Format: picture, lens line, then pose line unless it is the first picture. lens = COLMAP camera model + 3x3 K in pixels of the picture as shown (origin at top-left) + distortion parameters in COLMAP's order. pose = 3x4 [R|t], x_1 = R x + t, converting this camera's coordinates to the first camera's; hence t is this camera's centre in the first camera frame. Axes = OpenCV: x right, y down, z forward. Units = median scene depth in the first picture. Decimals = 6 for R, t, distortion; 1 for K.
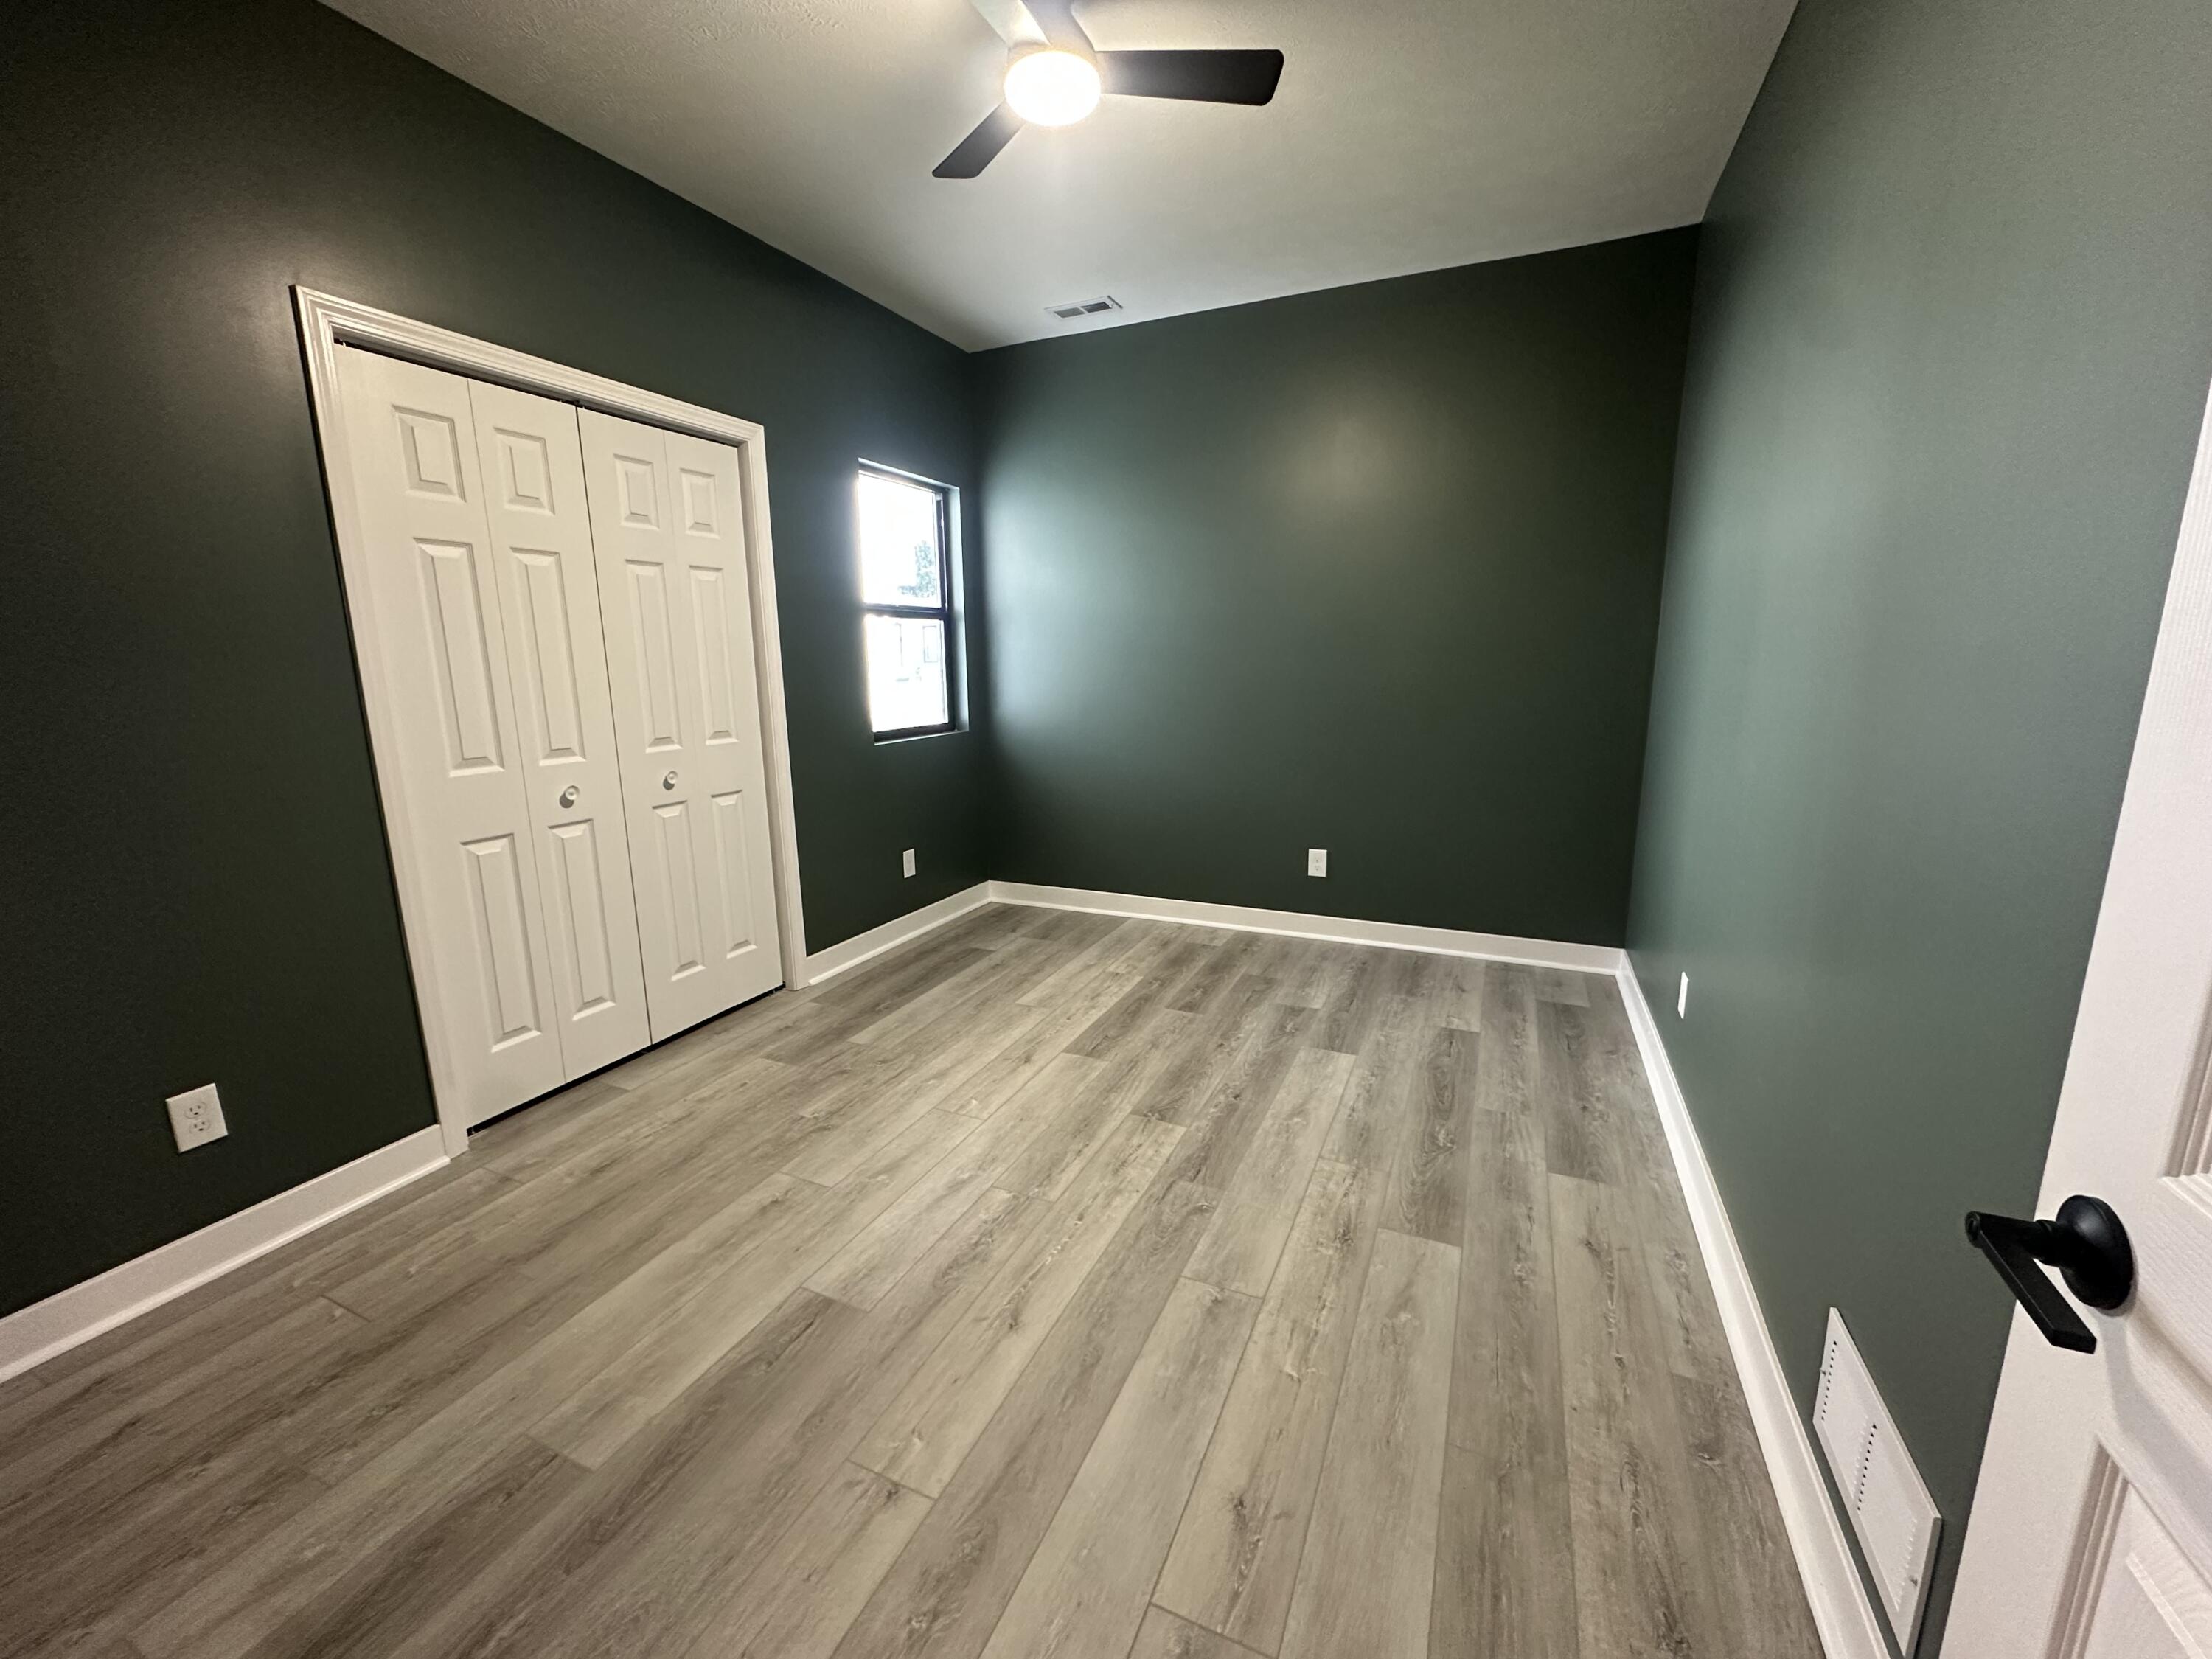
lens RADIAL K [[878.5, 0, 1106.0], [0, 878.5, 829.5], [0, 0, 1]] dist [-0.003812, 0.000255]
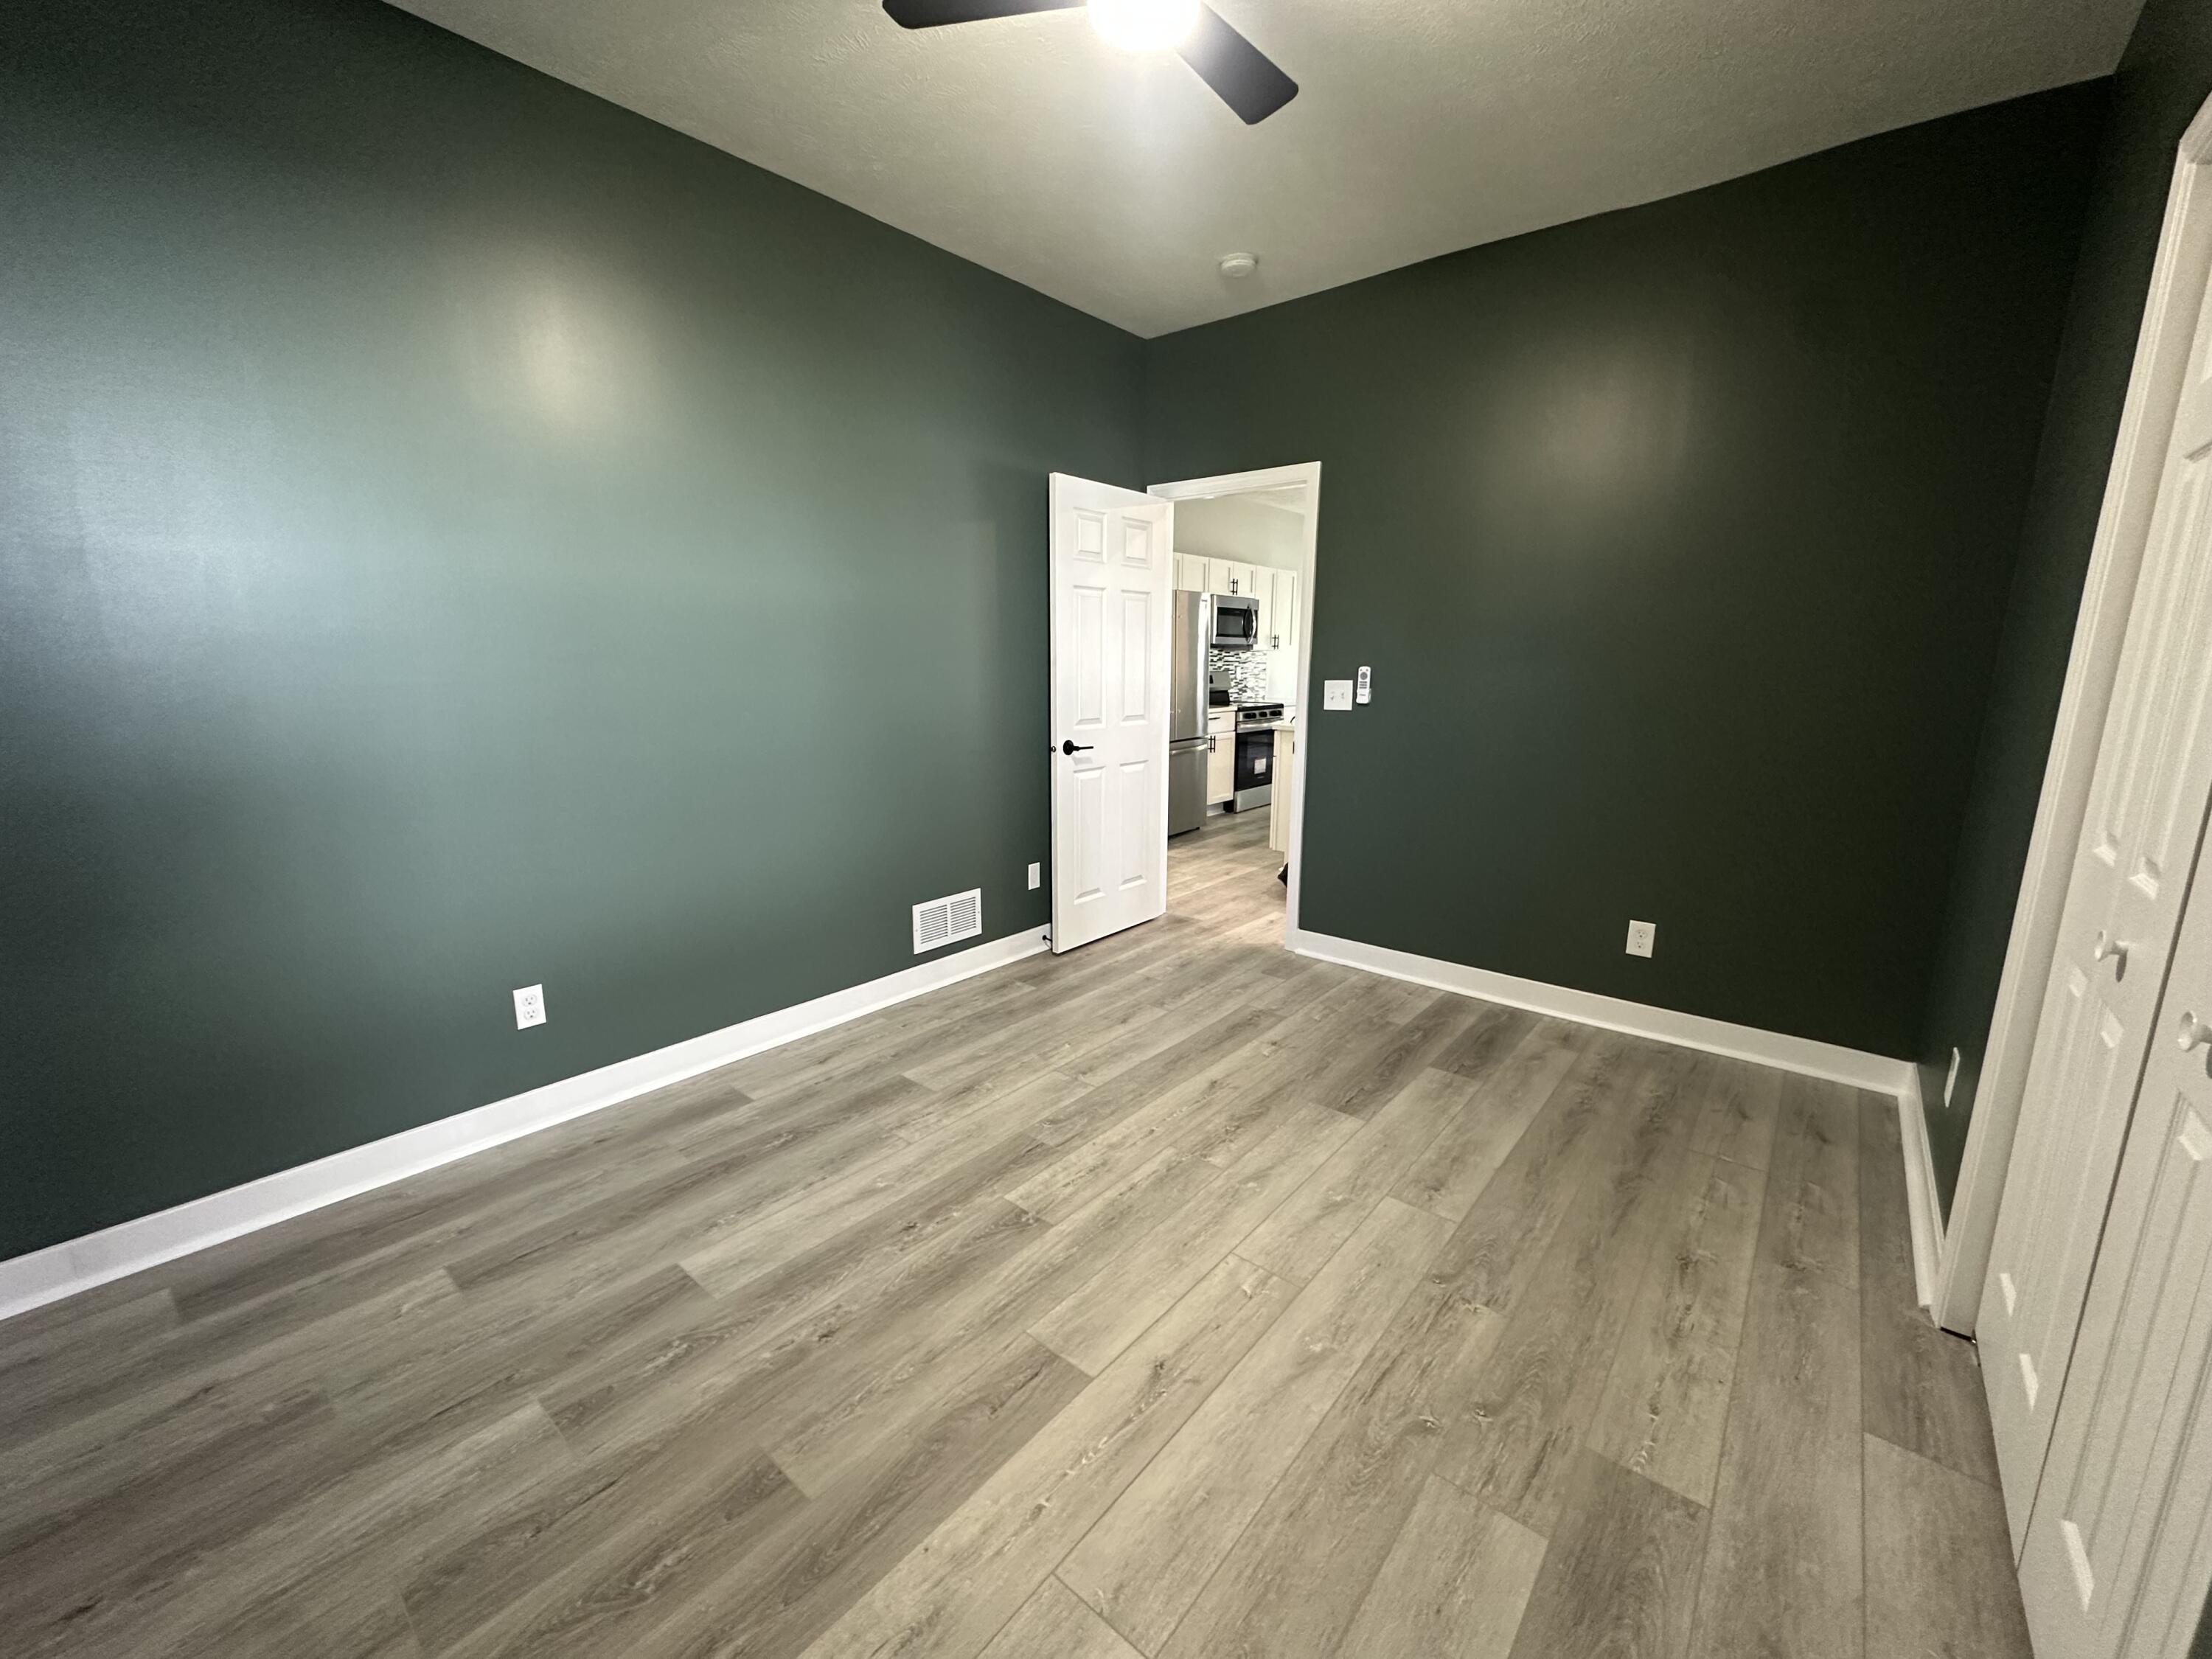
lens RADIAL K [[878.5, 0, 1106.0], [0, 878.5, 829.5], [0, 0, 1]] dist [-0.003812, 0.000255]
pose [[-0.962889, -0.044590, 0.266188, -0.239322], [0.060569, 0.925402, 0.374115, -0.345851], [-0.263012, 0.376354, -0.888359, 1.712601]]
